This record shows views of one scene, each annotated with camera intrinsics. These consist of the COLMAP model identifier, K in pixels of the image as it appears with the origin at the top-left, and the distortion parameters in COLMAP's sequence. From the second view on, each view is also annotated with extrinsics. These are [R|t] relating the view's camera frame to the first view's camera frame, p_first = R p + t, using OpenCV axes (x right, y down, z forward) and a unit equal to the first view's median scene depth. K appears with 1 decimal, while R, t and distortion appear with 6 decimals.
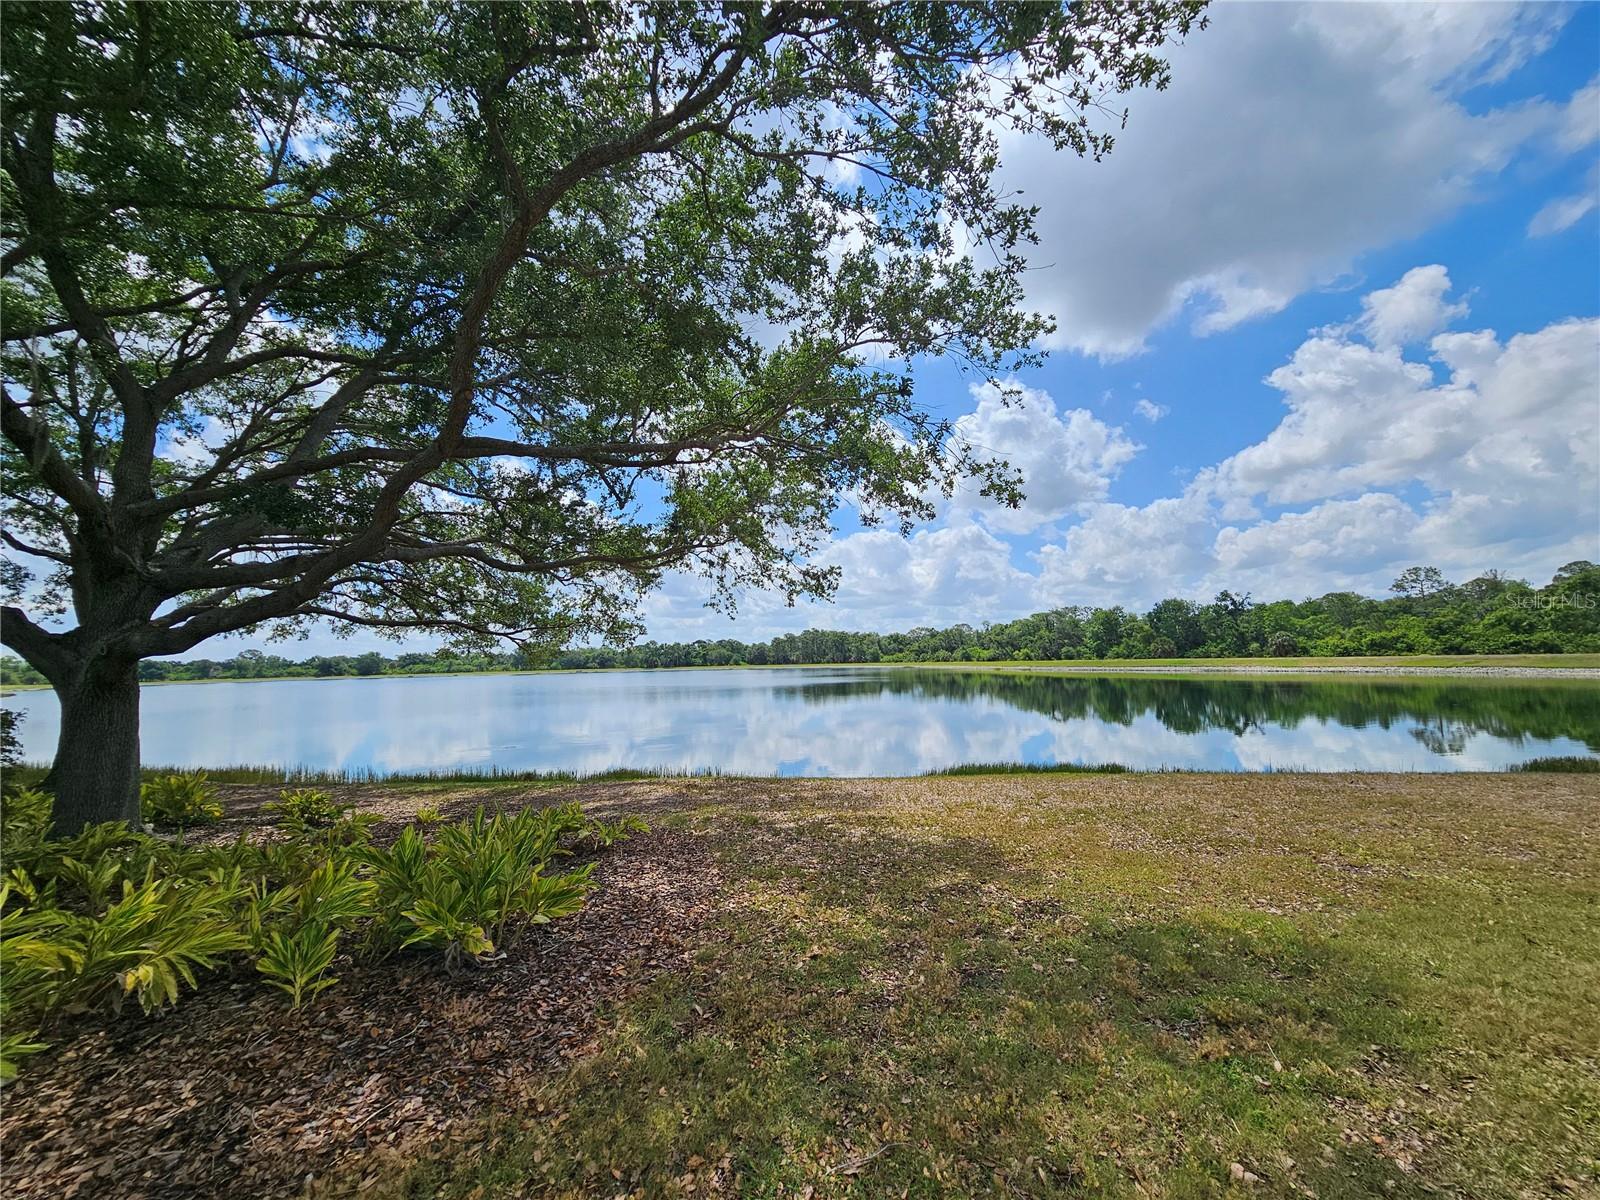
lens RADIAL K [[646.4, 0, 804.7], [0, 646.4, 605.4], [0, 0, 1]] dist [-0.003604, -0.000043]
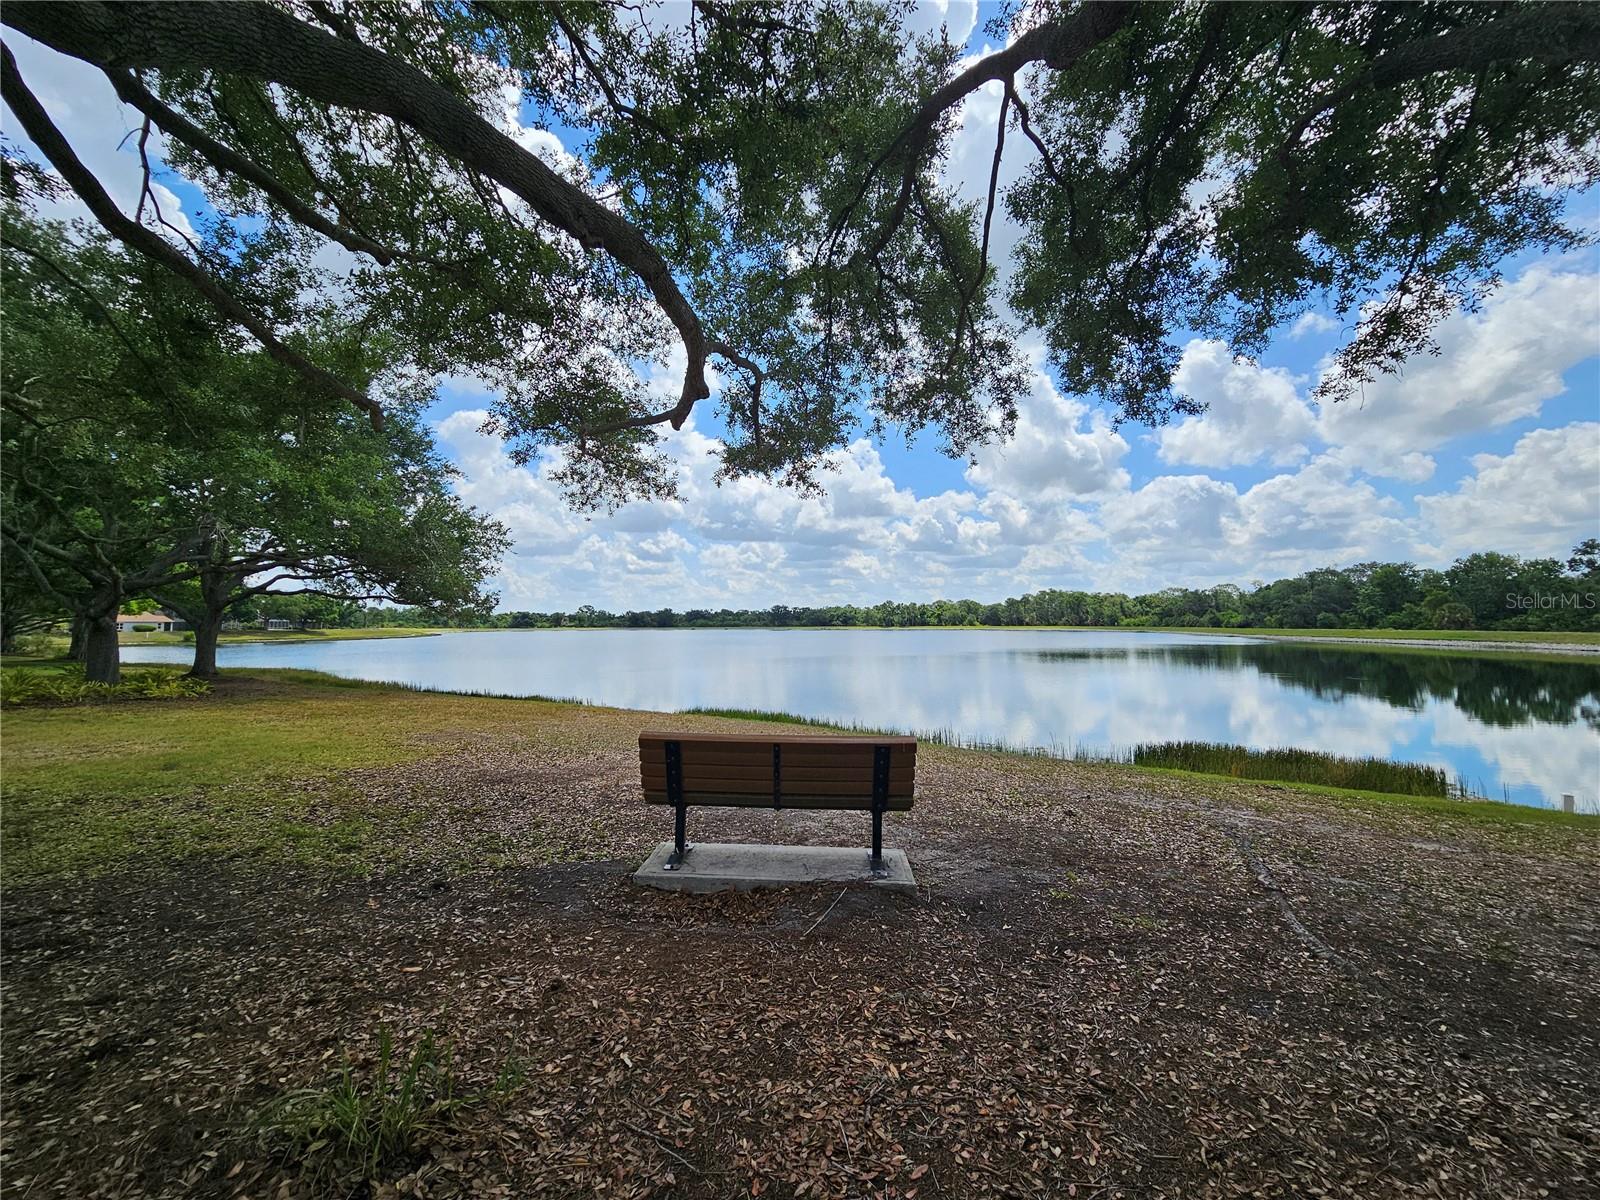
lens RADIAL K [[646.4, 0, 802.6], [0, 646.4, 599.7], [0, 0, 1]] dist [-0.003604, -0.000043]
pose [[0.916823, 0.006375, -0.399242, 0.103147], [0.015227, 0.998587, 0.050912, -0.004571], [0.399003, -0.052757, 0.915431, -0.028520]]
